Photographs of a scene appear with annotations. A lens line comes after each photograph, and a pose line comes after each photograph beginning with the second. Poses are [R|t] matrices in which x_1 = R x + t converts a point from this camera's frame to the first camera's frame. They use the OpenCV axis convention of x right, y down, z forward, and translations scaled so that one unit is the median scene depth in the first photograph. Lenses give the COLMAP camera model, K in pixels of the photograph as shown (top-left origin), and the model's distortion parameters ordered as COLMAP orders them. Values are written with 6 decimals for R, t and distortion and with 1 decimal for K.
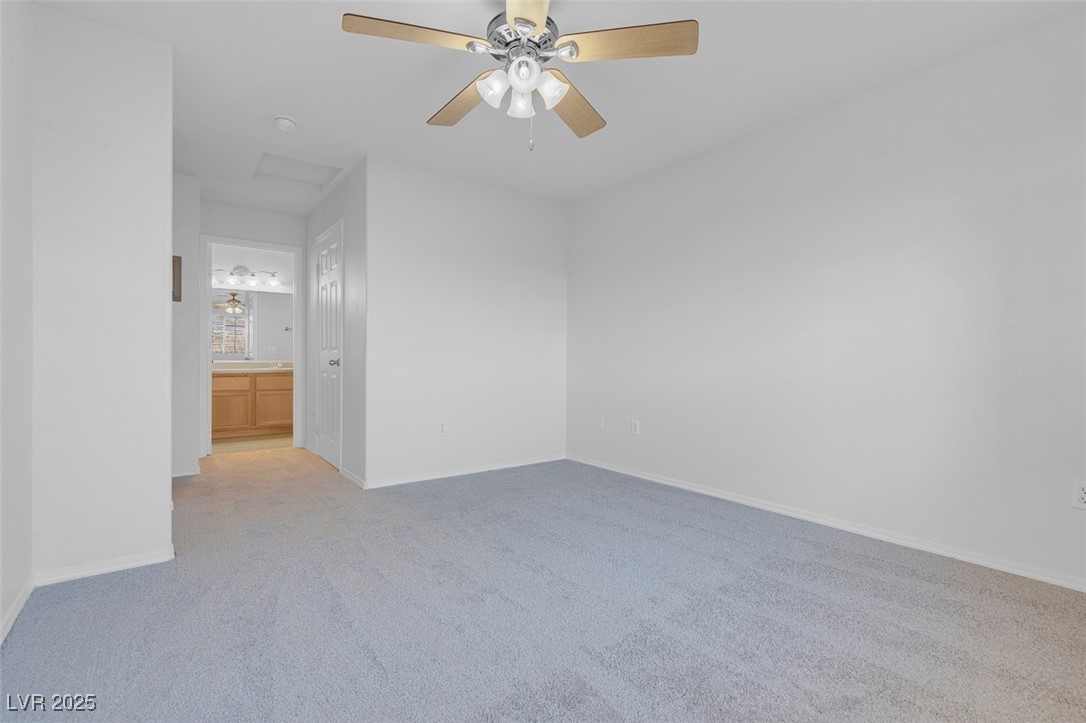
lens RADIAL K [[489.1, 0, 538.2], [0, 489.1, 360.2], [0, 0, 1]] dist [-0.002293, 0.001049]
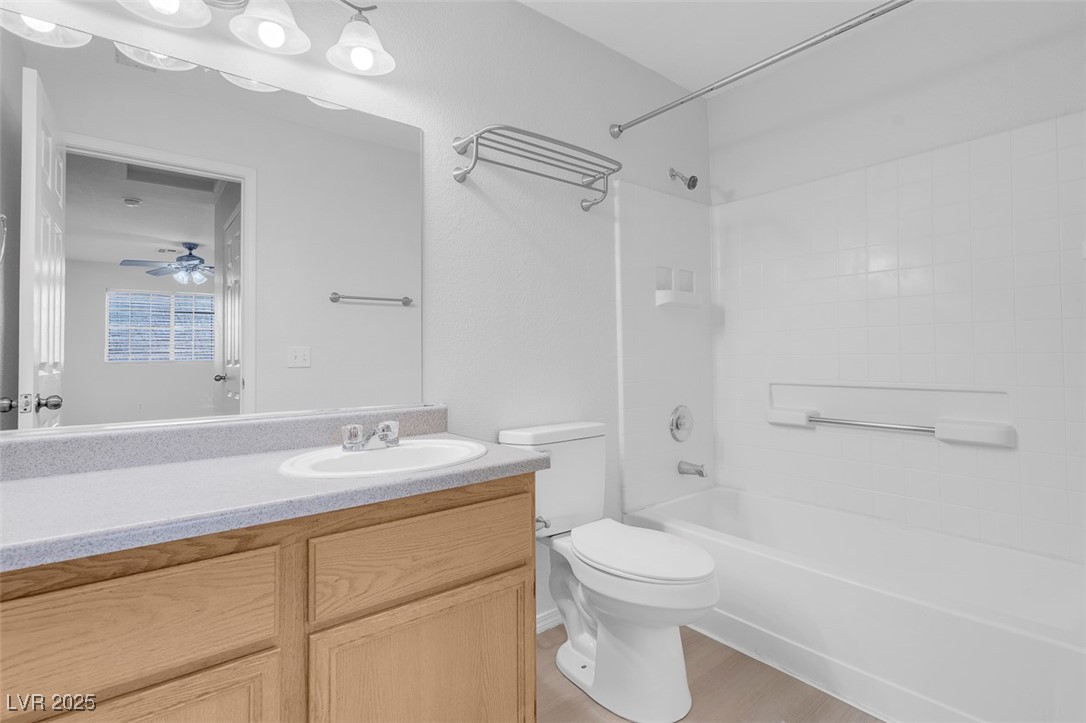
lens RADIAL K [[489.1, 0, 538.2], [0, 489.1, 360.2], [0, 0, 1]] dist [-0.002293, 0.001049]
pose [[0.998589, -0.003502, 0.052985, -0.292834], [0.003856, 0.999971, -0.006592, -0.010945], [-0.052960, 0.006787, 0.998574, 0.480465]]
